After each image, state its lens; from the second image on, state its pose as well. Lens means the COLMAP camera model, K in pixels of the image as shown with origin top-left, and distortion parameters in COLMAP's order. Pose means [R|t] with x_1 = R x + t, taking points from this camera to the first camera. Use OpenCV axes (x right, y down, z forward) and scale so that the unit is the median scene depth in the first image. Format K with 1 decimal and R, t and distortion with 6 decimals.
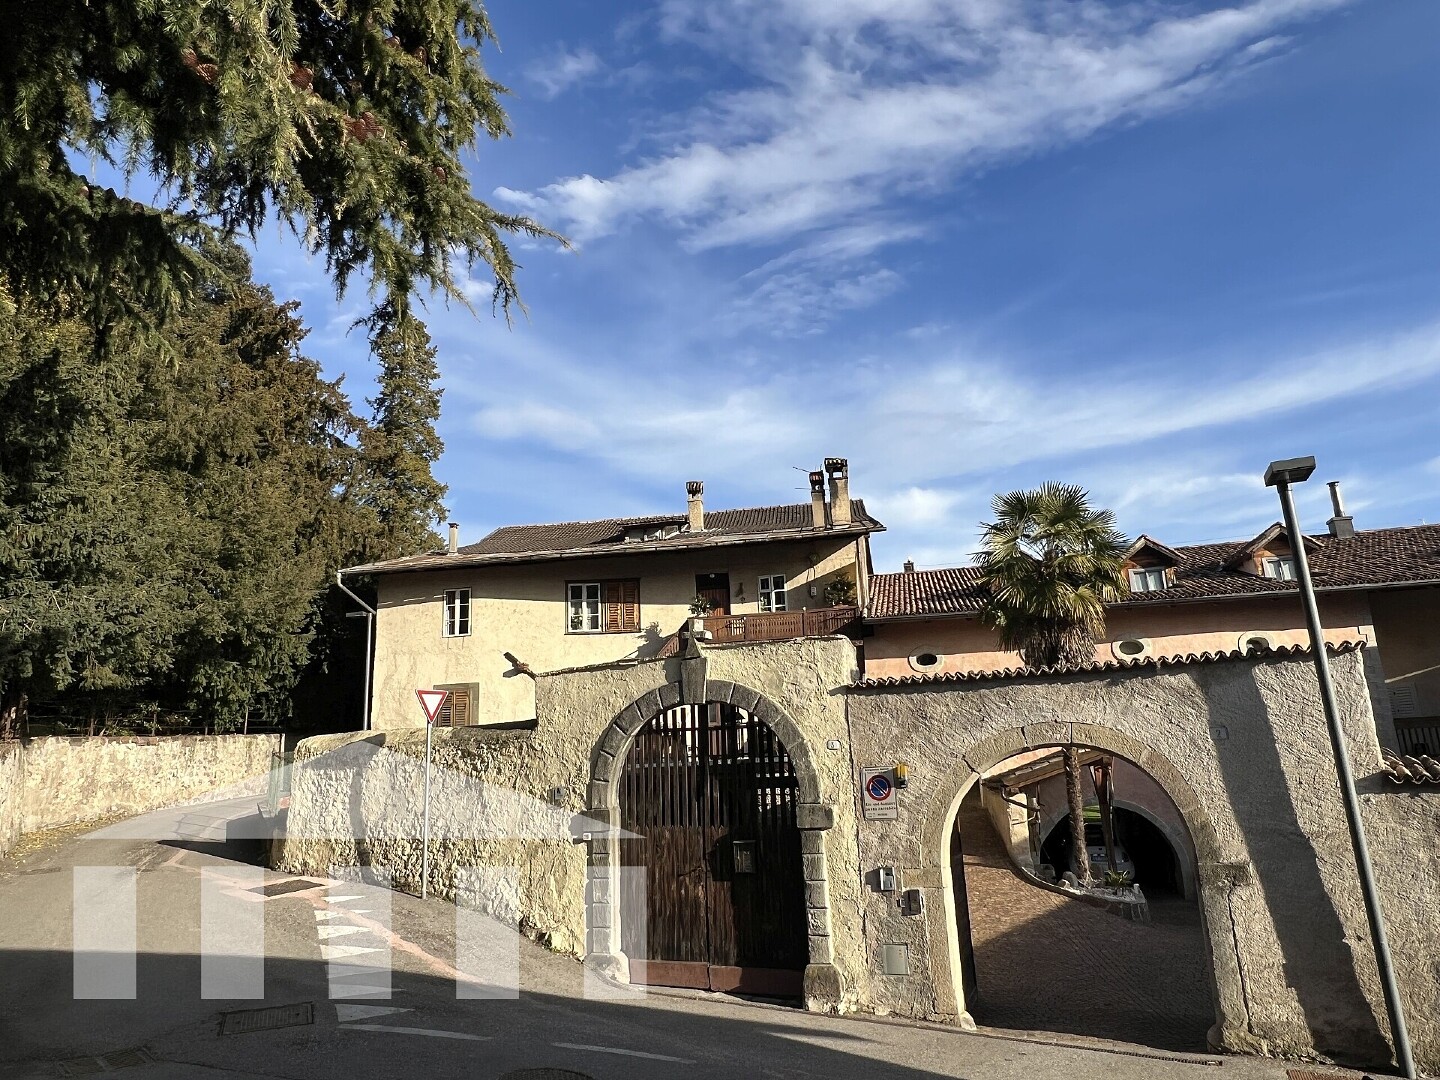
lens RADIAL K [[943.5, 0, 725.0], [0, 943.5, 538.3], [0, 0, 1]] dist [-0.001279, -0.003176]
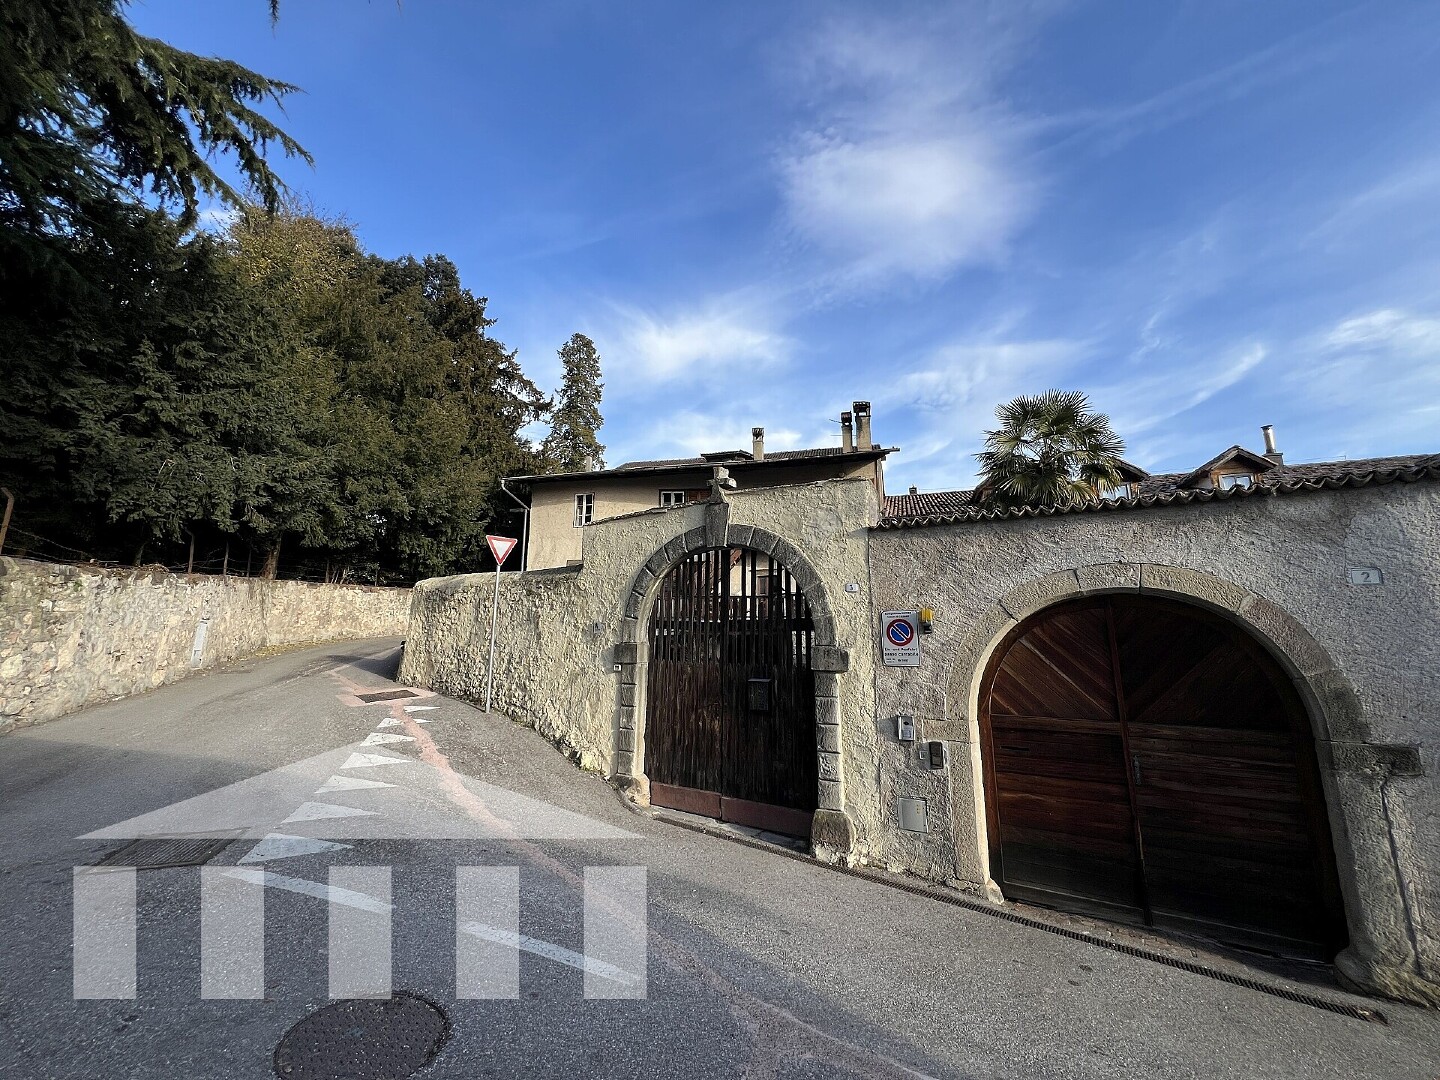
lens RADIAL K [[577.0, 0, 717.3], [0, 577.0, 535.3], [0, 0, 1]] dist [-0.004244, 0.000100]
pose [[0.992357, 0.027255, -0.120357, 0.027527], [-0.018979, 0.997409, 0.069384, 0.073440], [0.121936, -0.066569, 0.990303, 0.231988]]
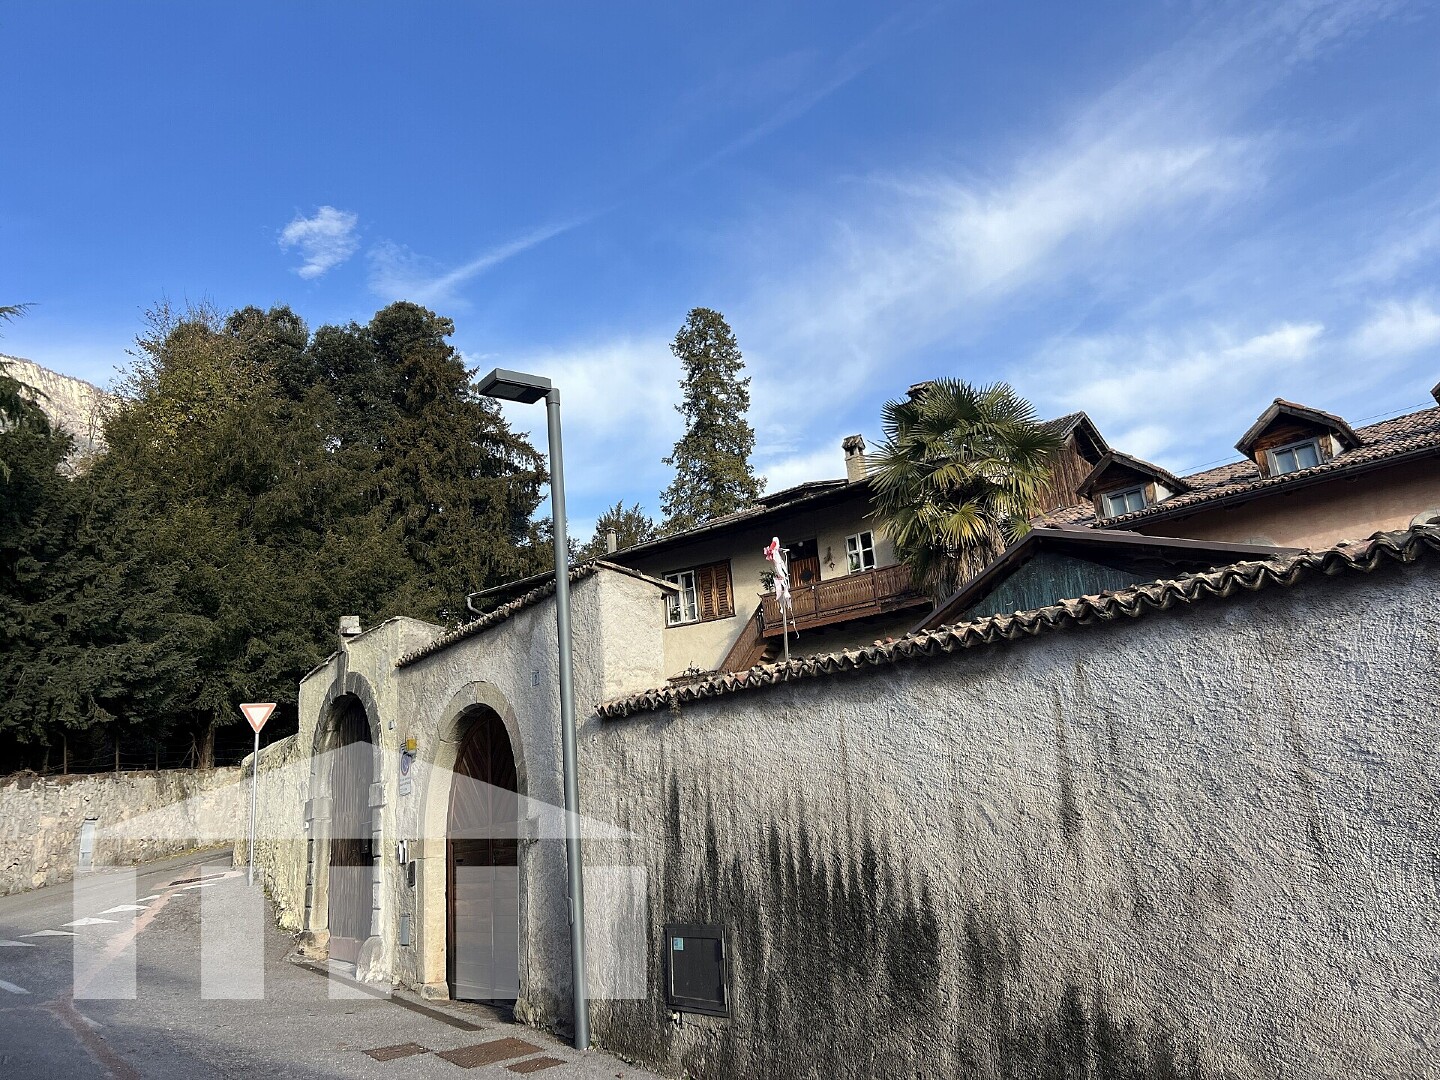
lens RADIAL K [[1084.7, 0, 731.3], [0, 1084.7, 530.0], [0, 0, 1]] dist [0.027393, -0.030422]
pose [[0.869876, -0.161888, -0.465949, 0.585555], [0.169142, 0.985234, -0.026539, 0.061051], [0.463365, -0.055726, 0.884414, 0.083253]]
